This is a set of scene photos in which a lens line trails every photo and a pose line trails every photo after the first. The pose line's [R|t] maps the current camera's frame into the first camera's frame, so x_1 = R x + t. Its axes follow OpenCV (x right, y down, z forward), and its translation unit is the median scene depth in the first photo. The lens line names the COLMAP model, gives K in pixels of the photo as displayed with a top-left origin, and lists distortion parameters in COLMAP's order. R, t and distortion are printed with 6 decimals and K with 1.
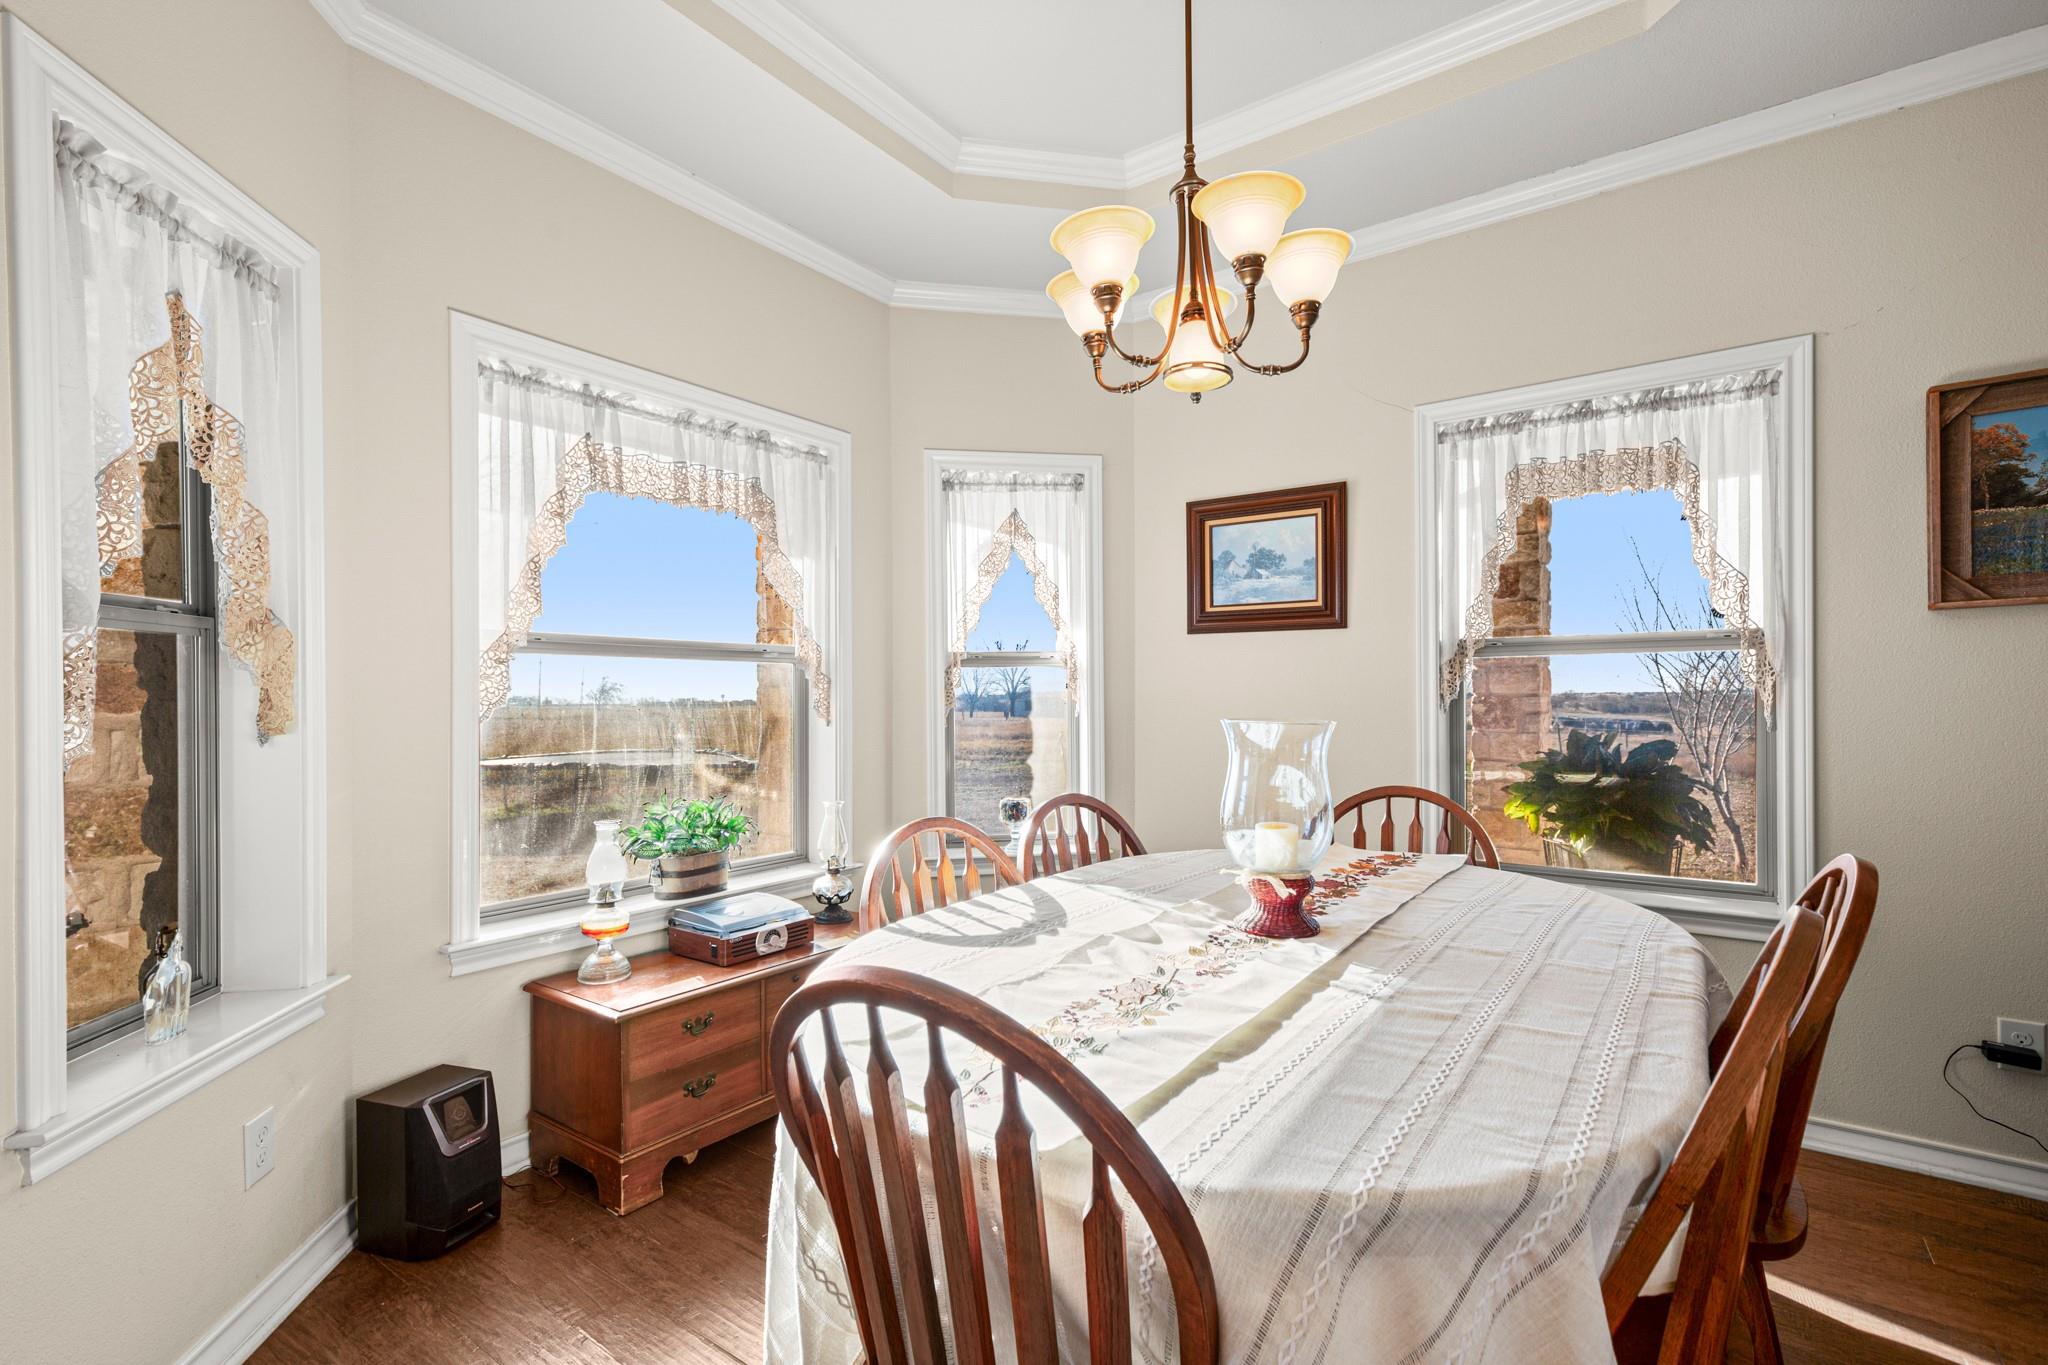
lens RADIAL K [[937.0, 0, 1025.0], [0, 937.0, 695.6], [0, 0, 1]] dist [0.013857, -0.000813]
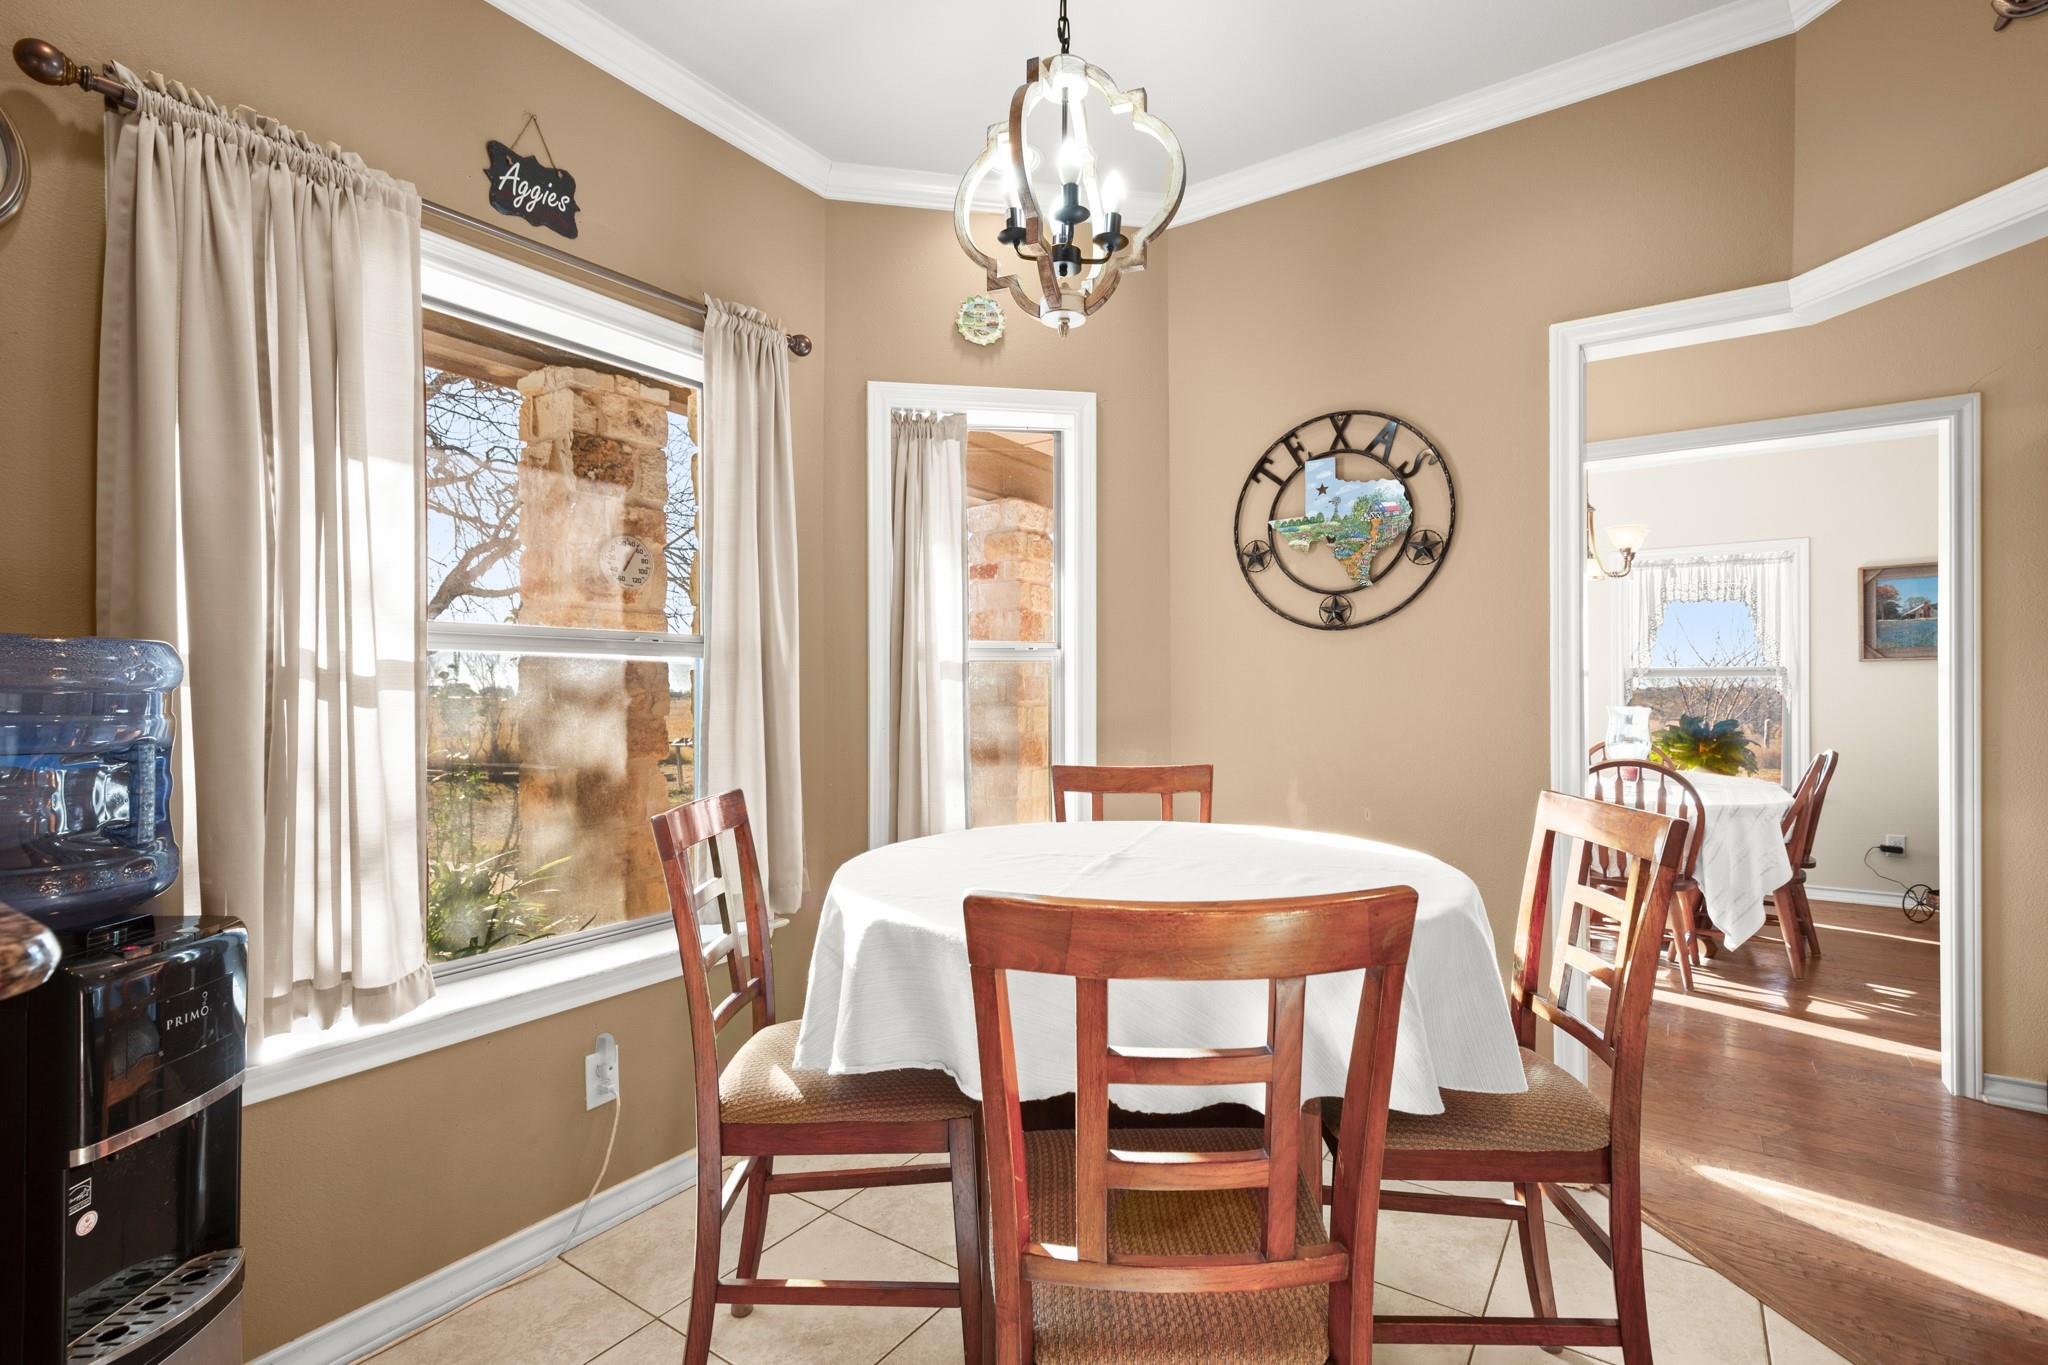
lens RADIAL K [[937.0, 0, 1019.8], [0, 937.0, 687.6], [0, 0, 1]] dist [0.013857, -0.000813]
pose [[0.999769, 0.001440, 0.021438, -1.161736], [-0.001445, 0.999999, 0.000198, -0.022713], [-0.021437, -0.000229, 0.999770, -1.285566]]
